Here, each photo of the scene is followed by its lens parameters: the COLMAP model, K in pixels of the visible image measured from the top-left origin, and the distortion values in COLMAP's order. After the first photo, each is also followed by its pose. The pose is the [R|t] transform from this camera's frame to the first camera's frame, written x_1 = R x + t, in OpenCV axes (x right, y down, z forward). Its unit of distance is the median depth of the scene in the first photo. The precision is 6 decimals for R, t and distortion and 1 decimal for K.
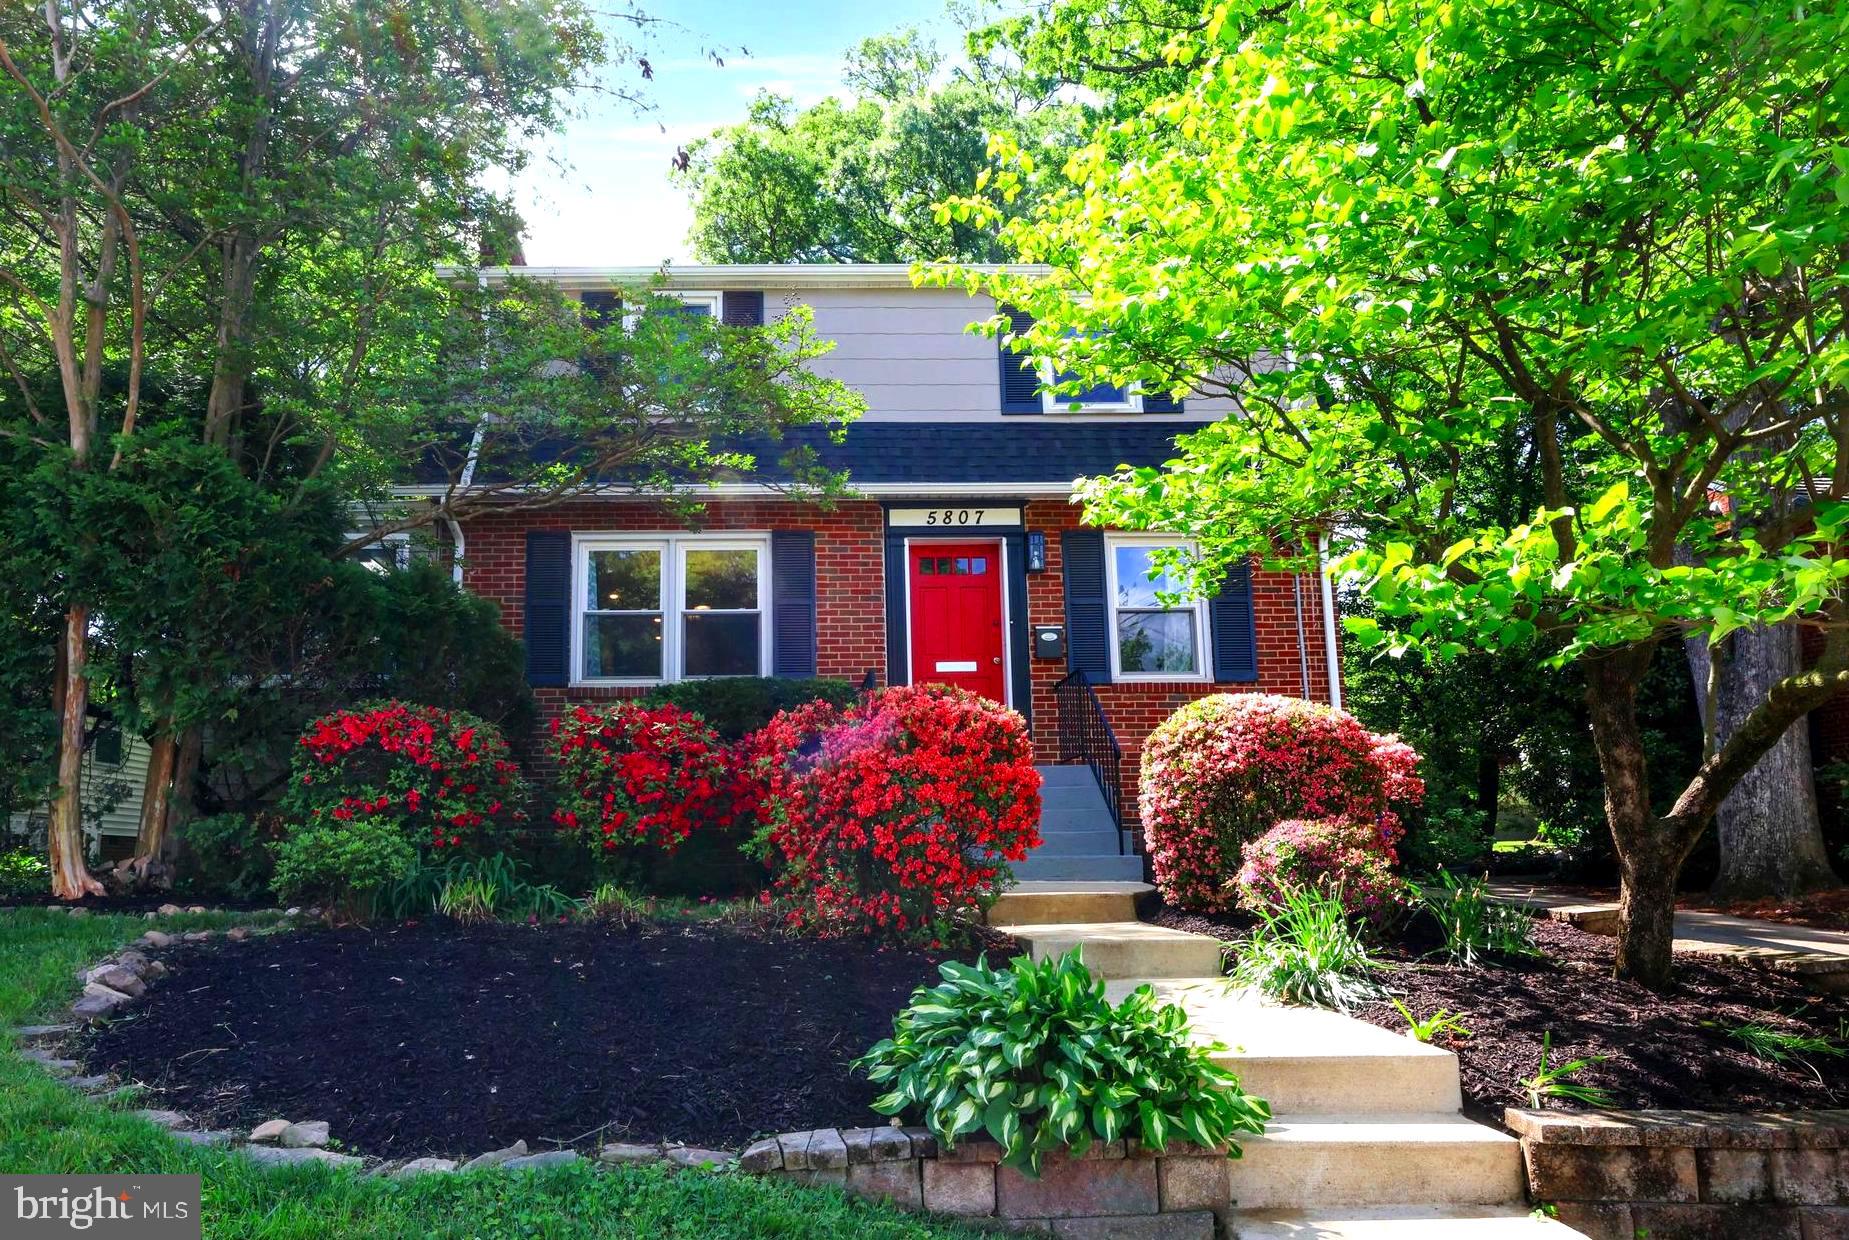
lens RADIAL K [[1230.6, 0, 919.6], [0, 1230.6, 627.3], [0, 0, 1]] dist [-0.007472, 0.000276]
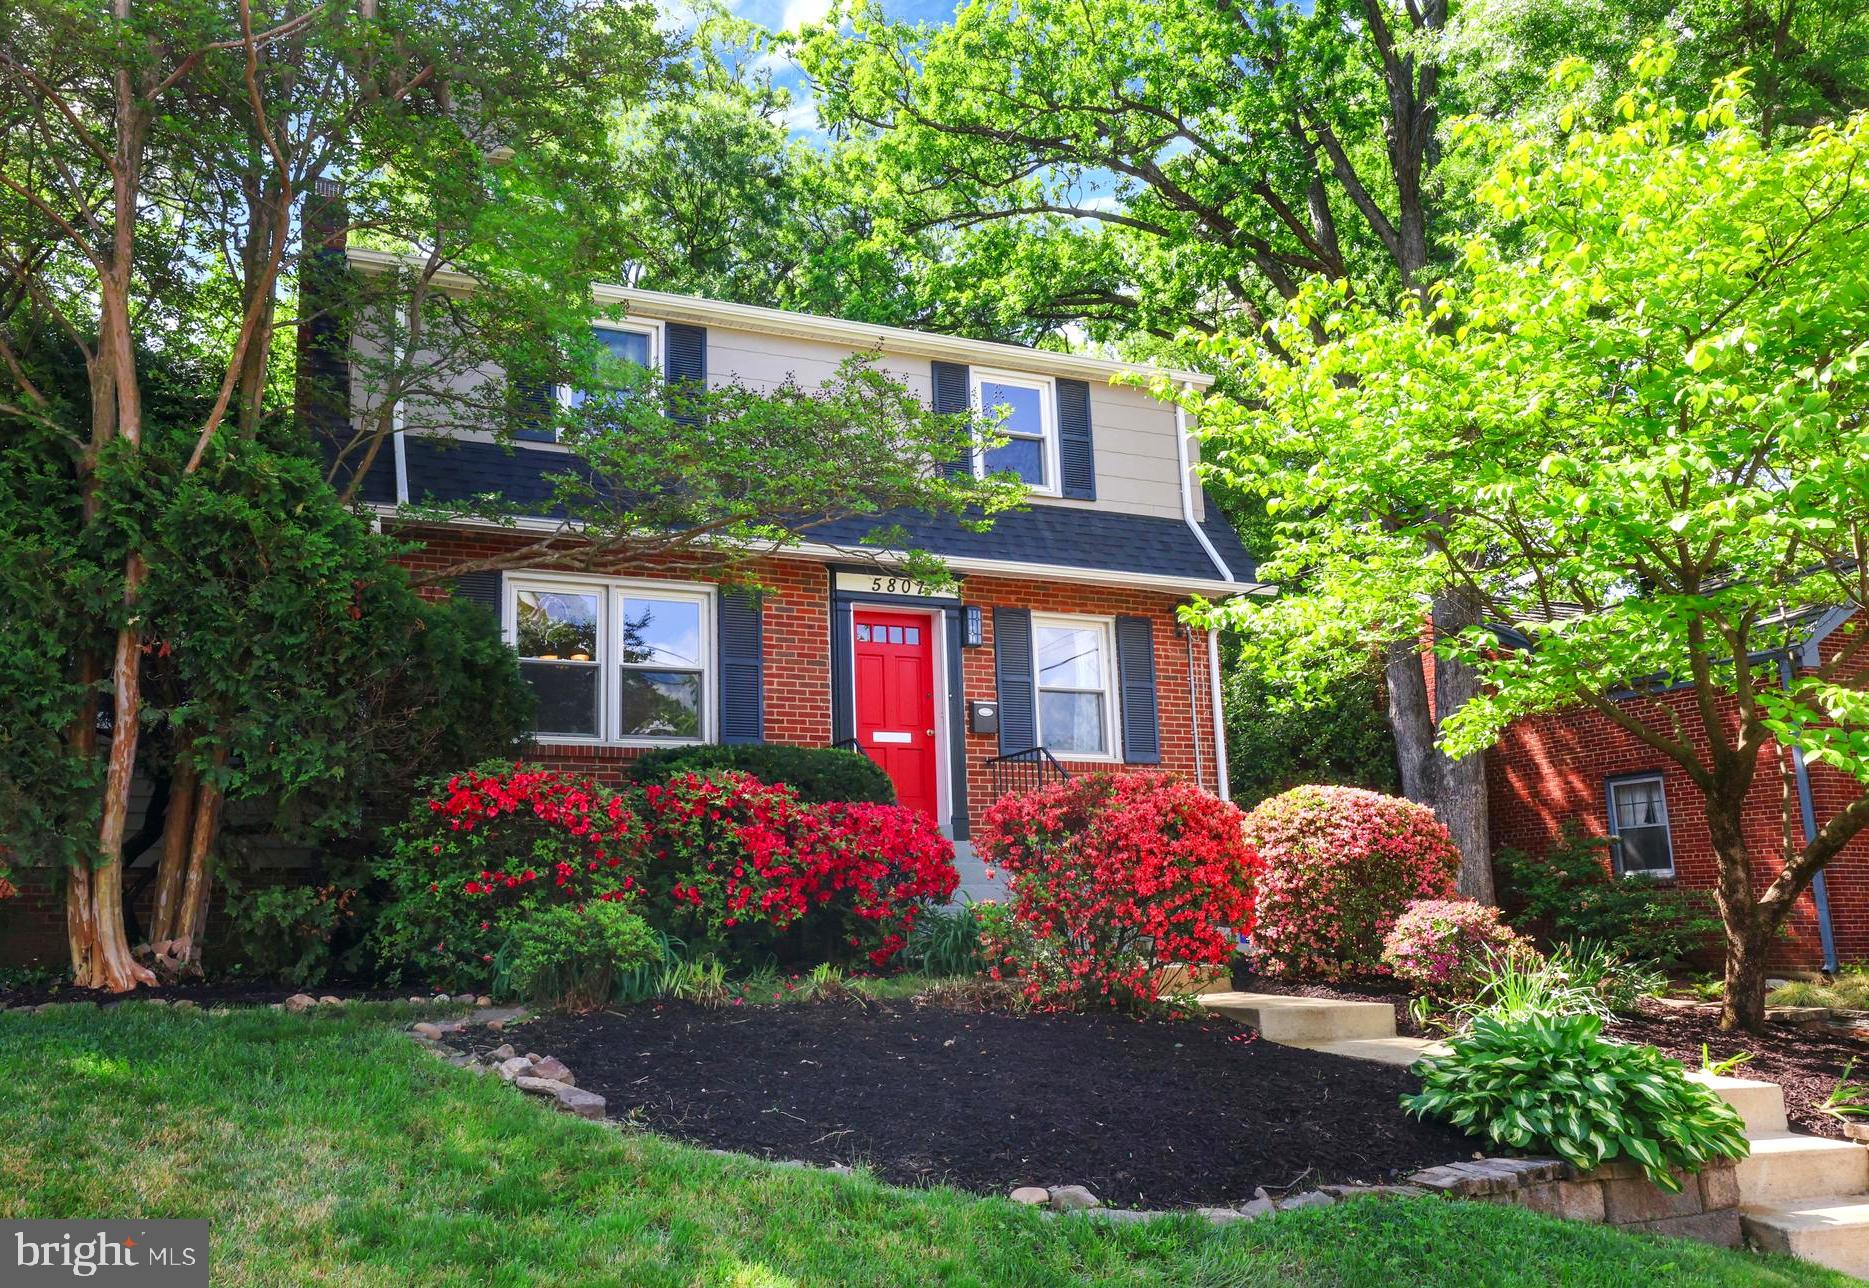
lens RADIAL K [[1338.8, 0, 934.8], [0, 1338.8, 648.4], [0, 0, 1]] dist [0.008742, 0.004006]
pose [[0.939711, 0.066495, 0.335443, -0.307026], [-0.059200, 0.997735, -0.031938, -0.006881], [-0.336807, 0.010154, 0.941519, -0.021243]]
